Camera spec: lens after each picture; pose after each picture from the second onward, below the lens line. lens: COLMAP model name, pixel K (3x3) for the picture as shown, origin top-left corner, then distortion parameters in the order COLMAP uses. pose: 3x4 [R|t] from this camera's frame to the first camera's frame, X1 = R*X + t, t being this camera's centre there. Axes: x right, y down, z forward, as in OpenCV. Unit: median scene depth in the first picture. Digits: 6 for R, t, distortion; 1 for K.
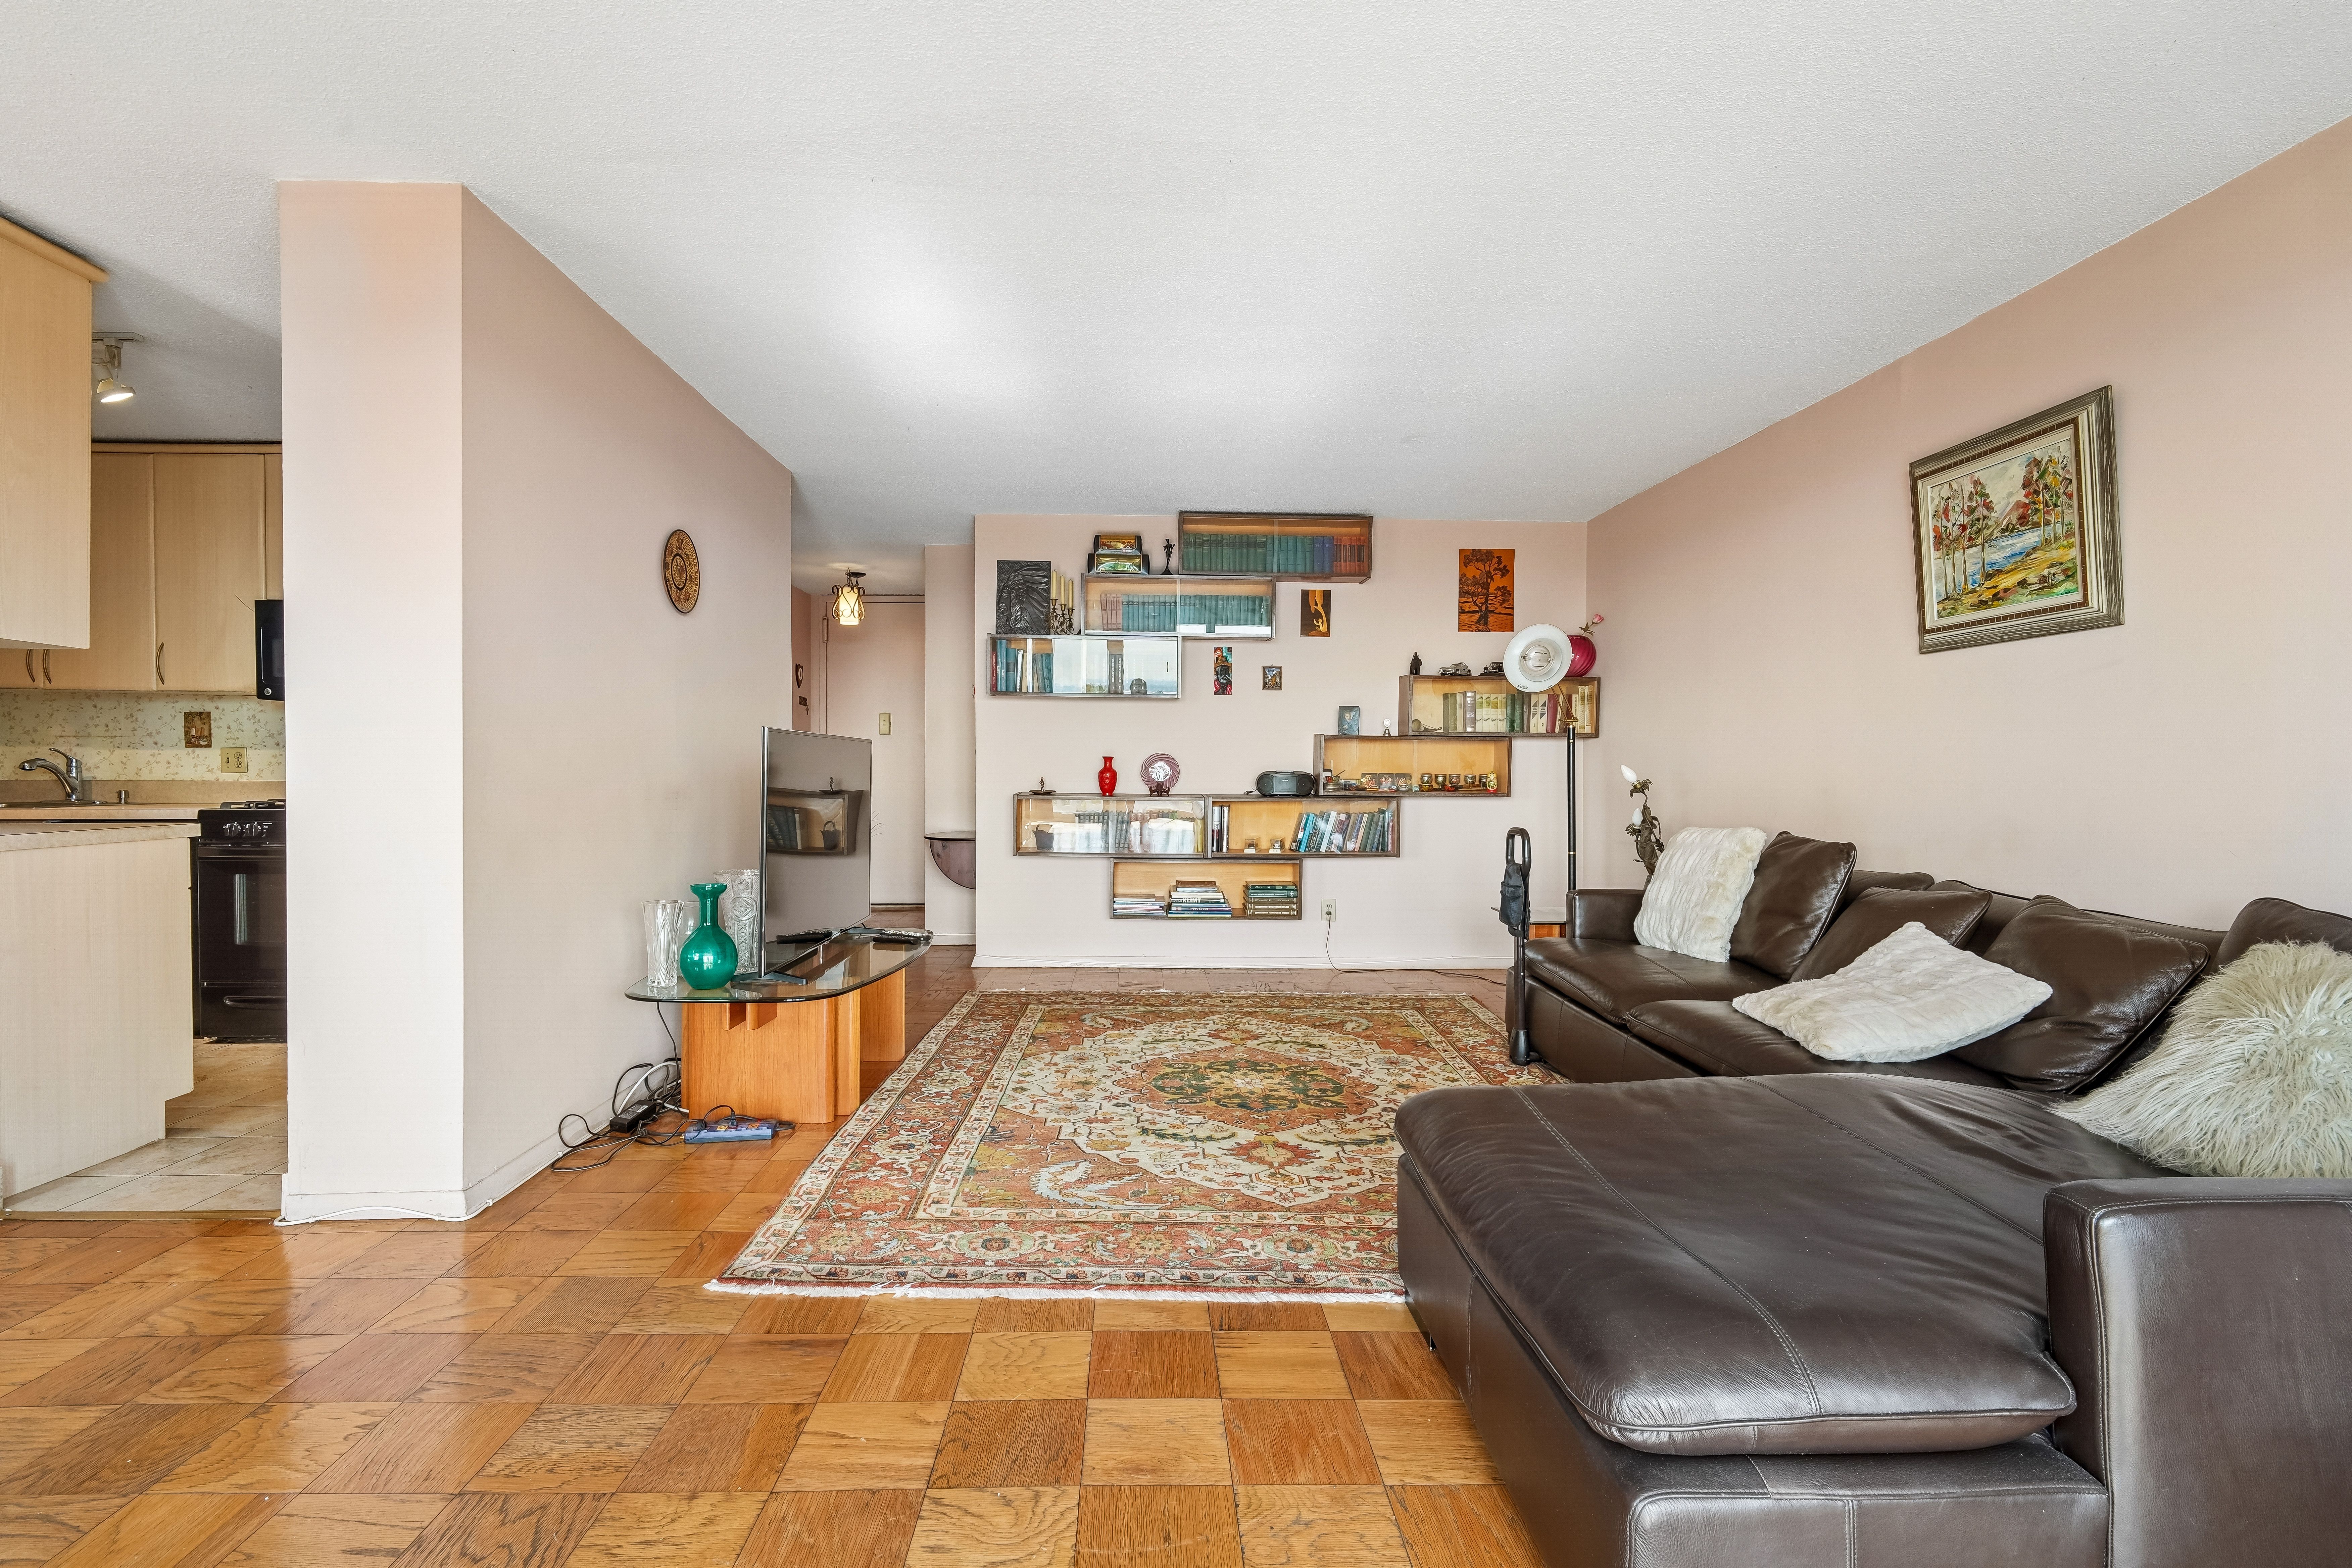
lens RADIAL K [[1096.0, 0, 1173.3], [0, 1096.0, 785.2], [0, 0, 1]] dist [0.003958, -0.005832]
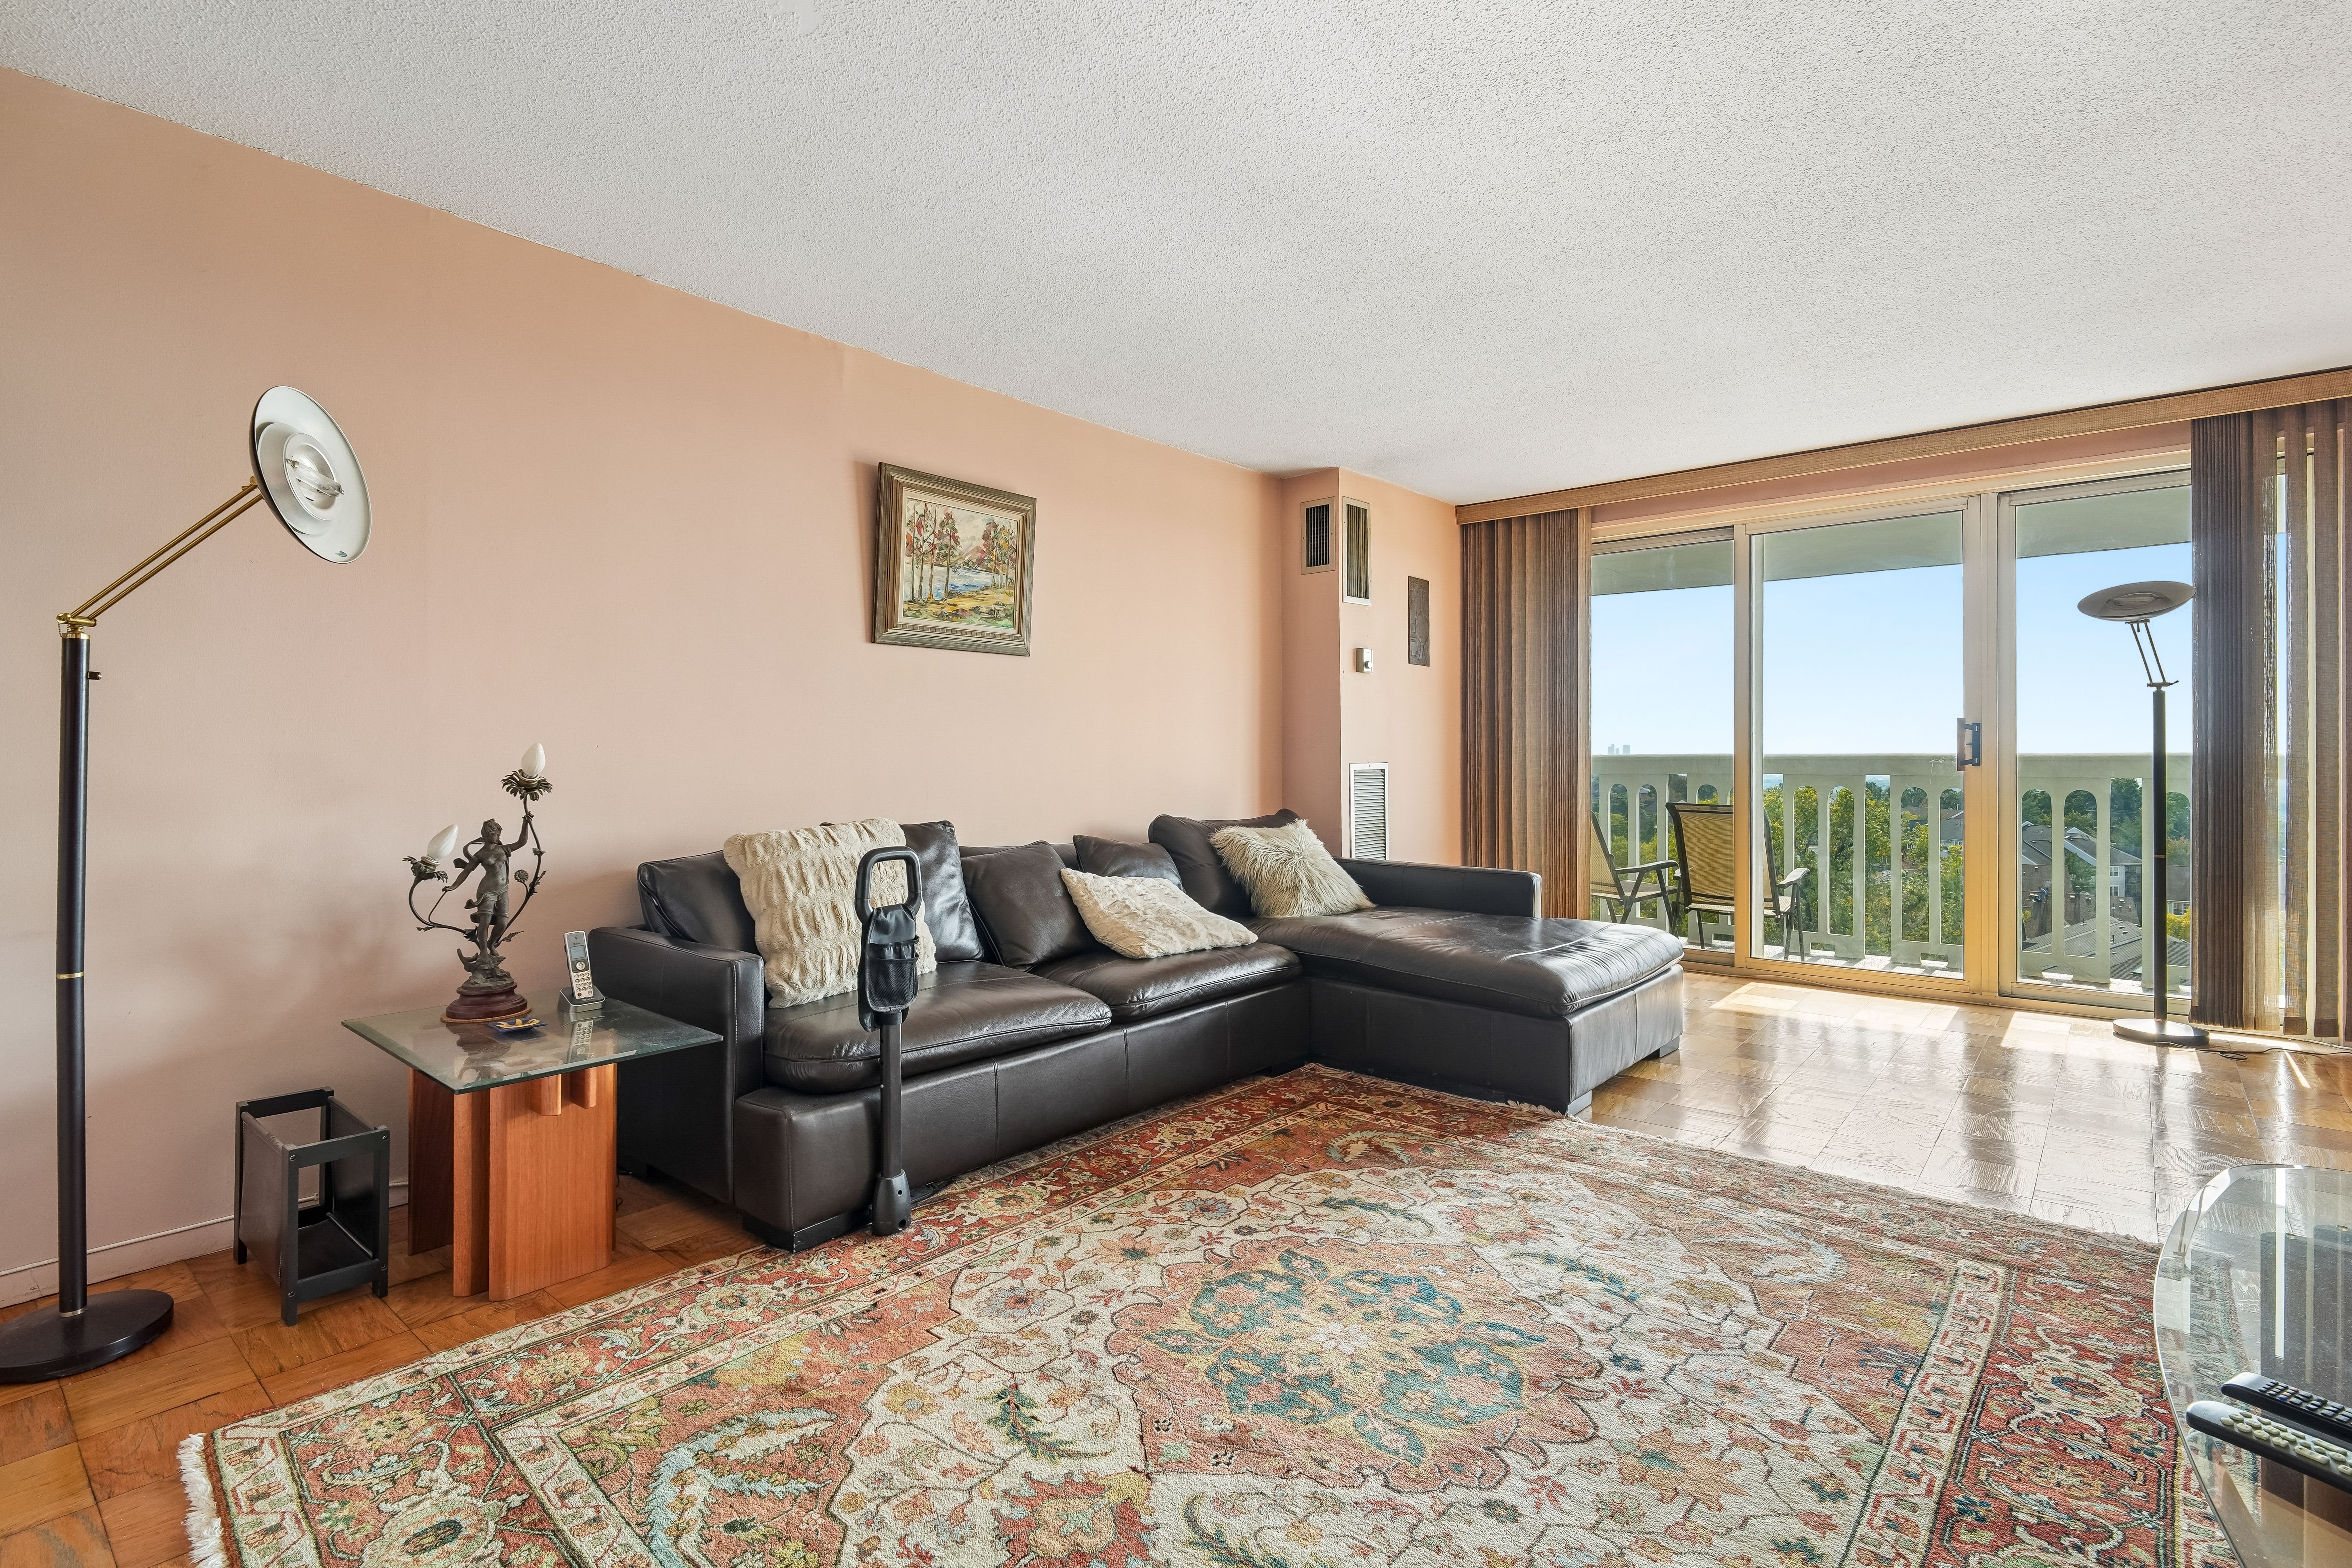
lens RADIAL K [[1096.0, 0, 1183.5], [0, 1096.0, 795.2], [0, 0, 1]] dist [0.003958, -0.005832]
pose [[-0.737742, -0.025726, 0.674592, -0.263539], [0.008509, 0.998840, 0.047397, -0.022800], [-0.675029, 0.040707, -0.736668, 1.644960]]
